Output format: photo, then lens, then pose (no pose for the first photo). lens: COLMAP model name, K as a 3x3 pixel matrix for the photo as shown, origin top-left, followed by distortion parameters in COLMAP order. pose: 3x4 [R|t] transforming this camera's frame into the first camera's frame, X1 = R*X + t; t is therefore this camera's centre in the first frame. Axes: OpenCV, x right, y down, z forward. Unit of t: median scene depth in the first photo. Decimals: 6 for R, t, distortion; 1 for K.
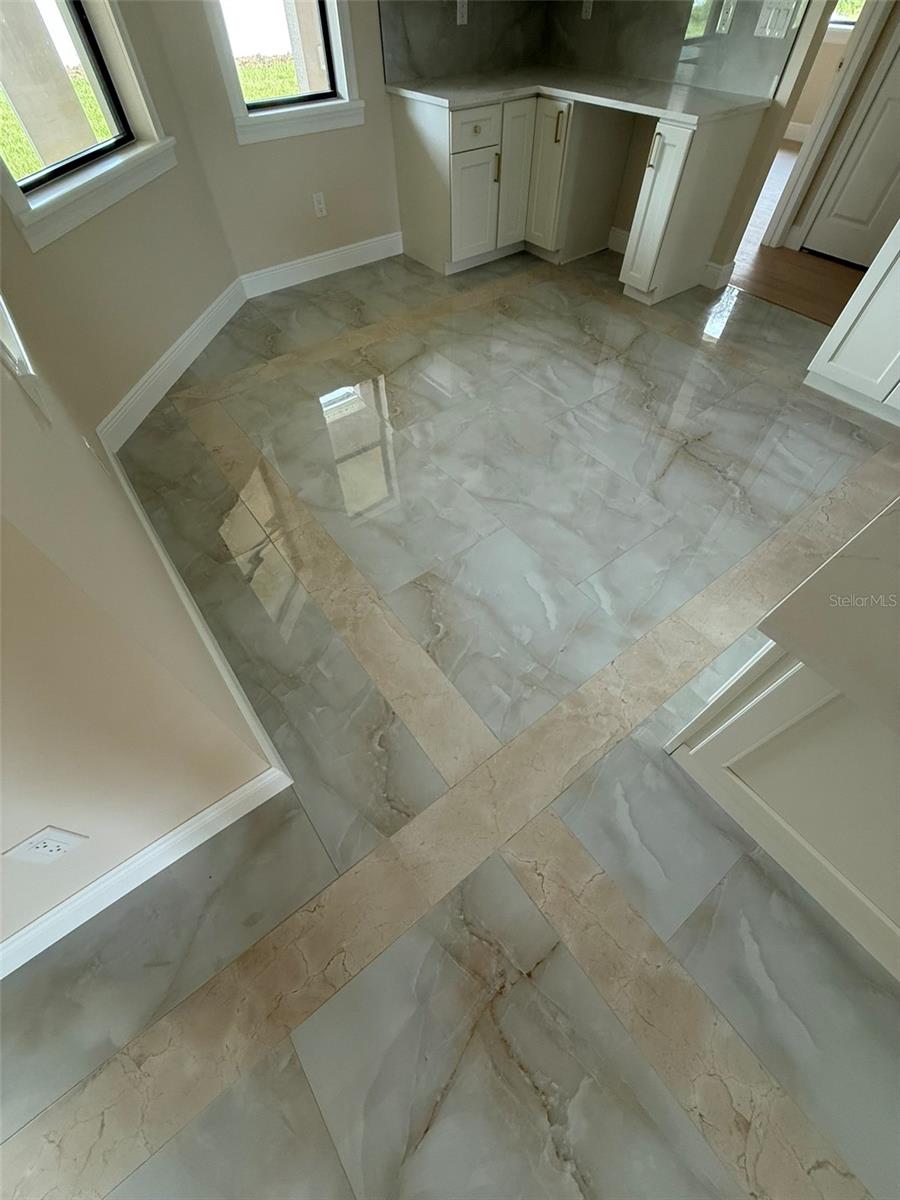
lens RADIAL K [[472.2, 0, 451.4], [0, 472.2, 589.3], [0, 0, 1]] dist [0.000025, -0.001048]
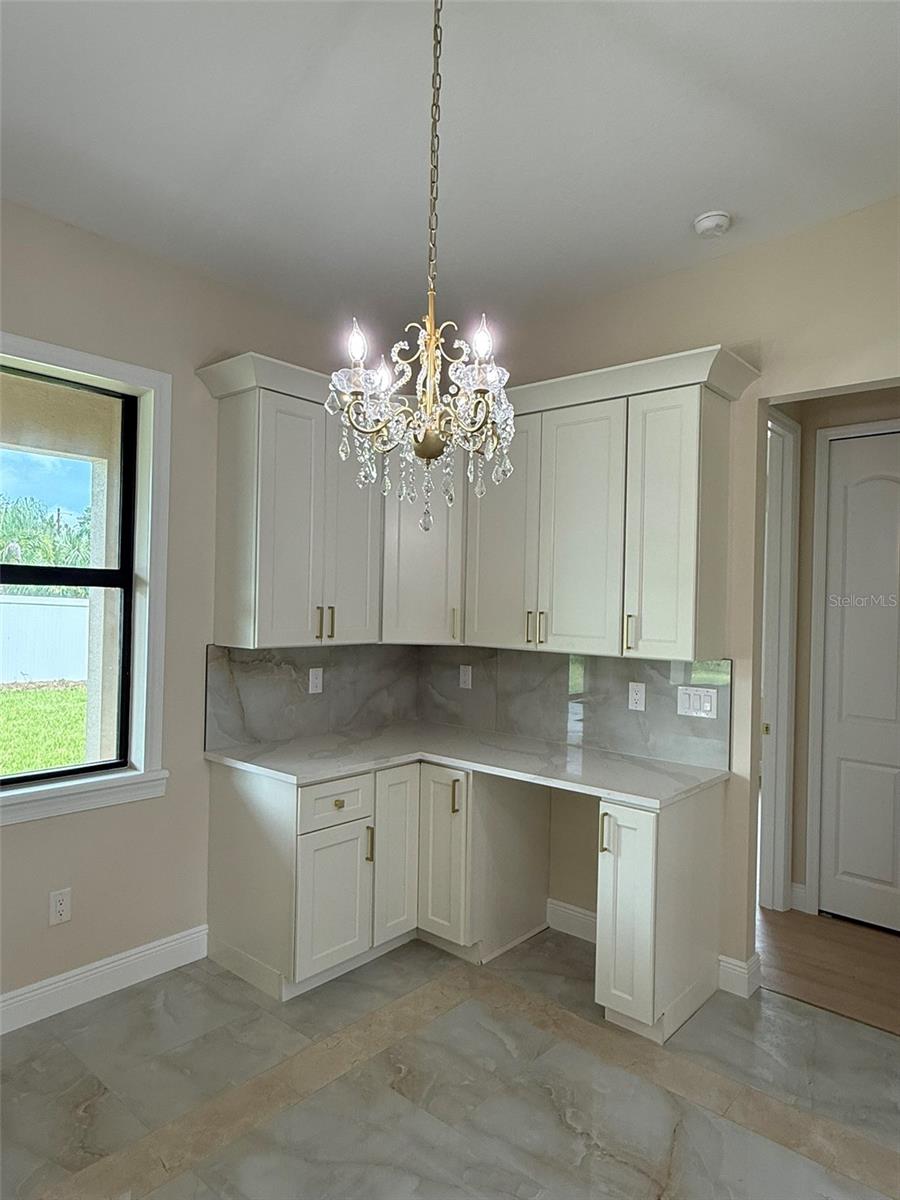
lens RADIAL K [[728.3, 0, 450.0], [0, 728.3, 600.0], [0, 0, 1]] dist [-0.003893, -0.001720]
pose [[0.977921, 0.034234, 0.206153, -0.012946], [0.147329, 0.586681, -0.796304, -0.265525], [-0.148207, 0.809094, 0.568684, 0.136258]]
